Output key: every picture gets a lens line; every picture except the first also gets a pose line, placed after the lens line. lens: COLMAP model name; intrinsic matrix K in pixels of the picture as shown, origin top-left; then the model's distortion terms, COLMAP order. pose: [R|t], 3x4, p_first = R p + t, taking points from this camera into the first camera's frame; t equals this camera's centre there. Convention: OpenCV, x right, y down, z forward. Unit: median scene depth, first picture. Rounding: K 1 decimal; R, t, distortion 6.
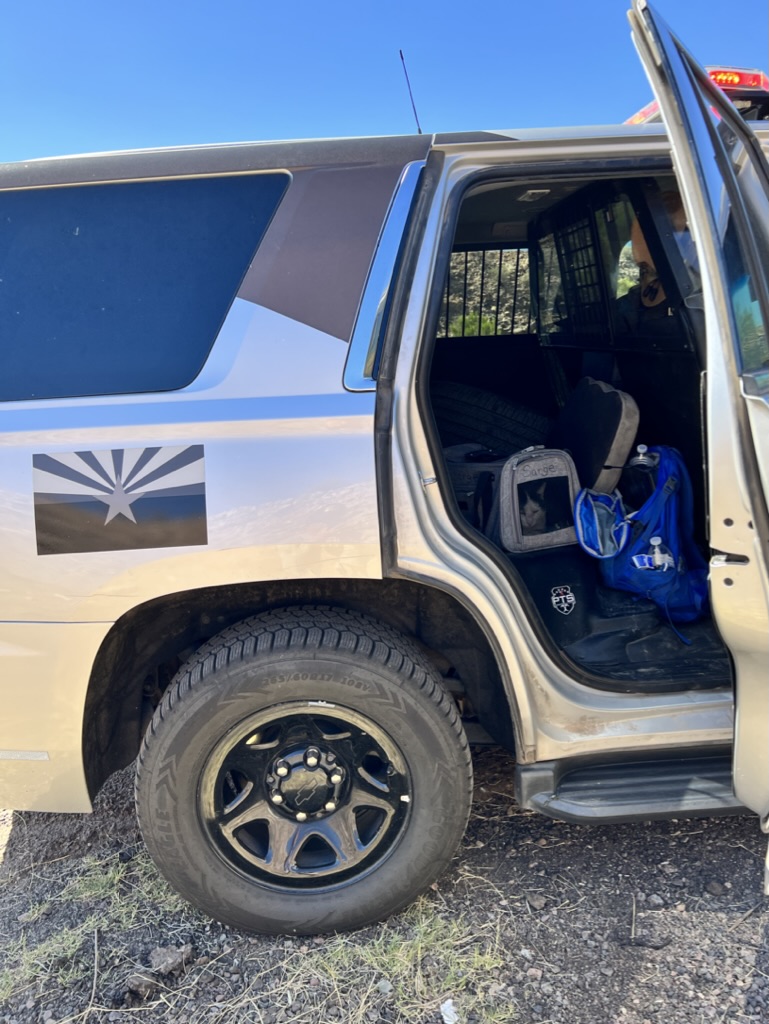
lens RADIAL K [[769.1, 0, 384.3], [0, 769.1, 510.5], [0, 0, 1]] dist [0.013407, 0.001487]
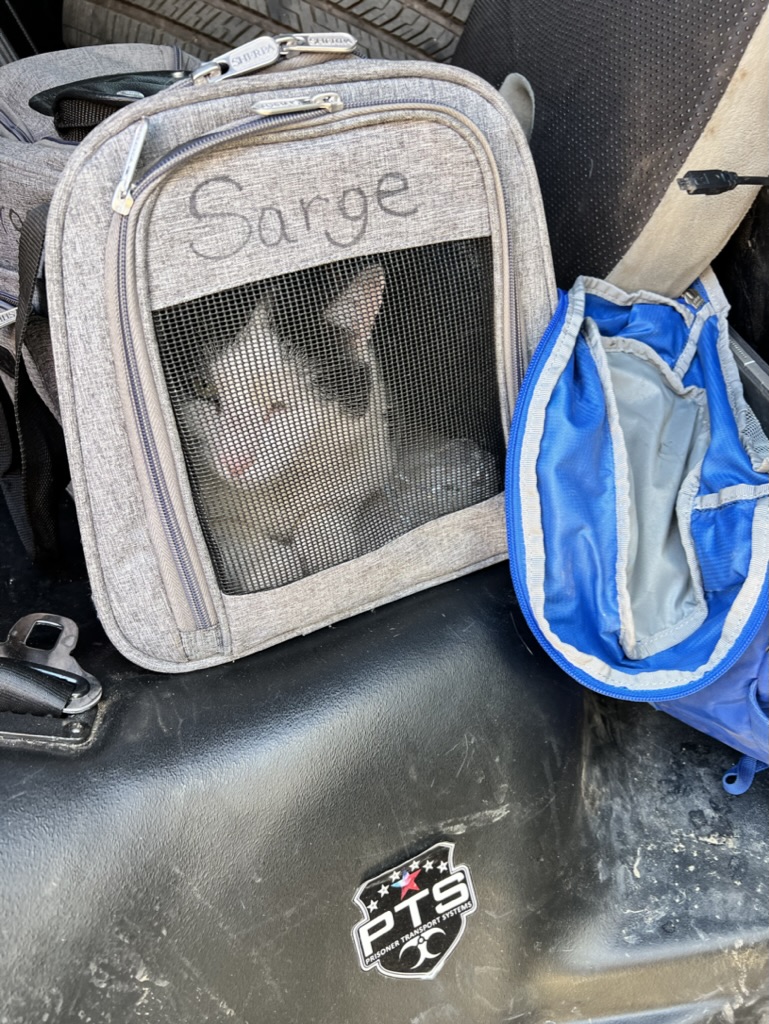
lens RADIAL K [[769.1, 0, 383.1], [0, 769.1, 513.4], [0, 0, 1]] dist [0.013407, 0.001487]
pose [[0.999248, -0.008223, 0.037900, 0.206634], [-0.007266, 0.920263, 0.391232, -0.055925], [-0.038095, -0.391213, 0.919511, 0.815040]]
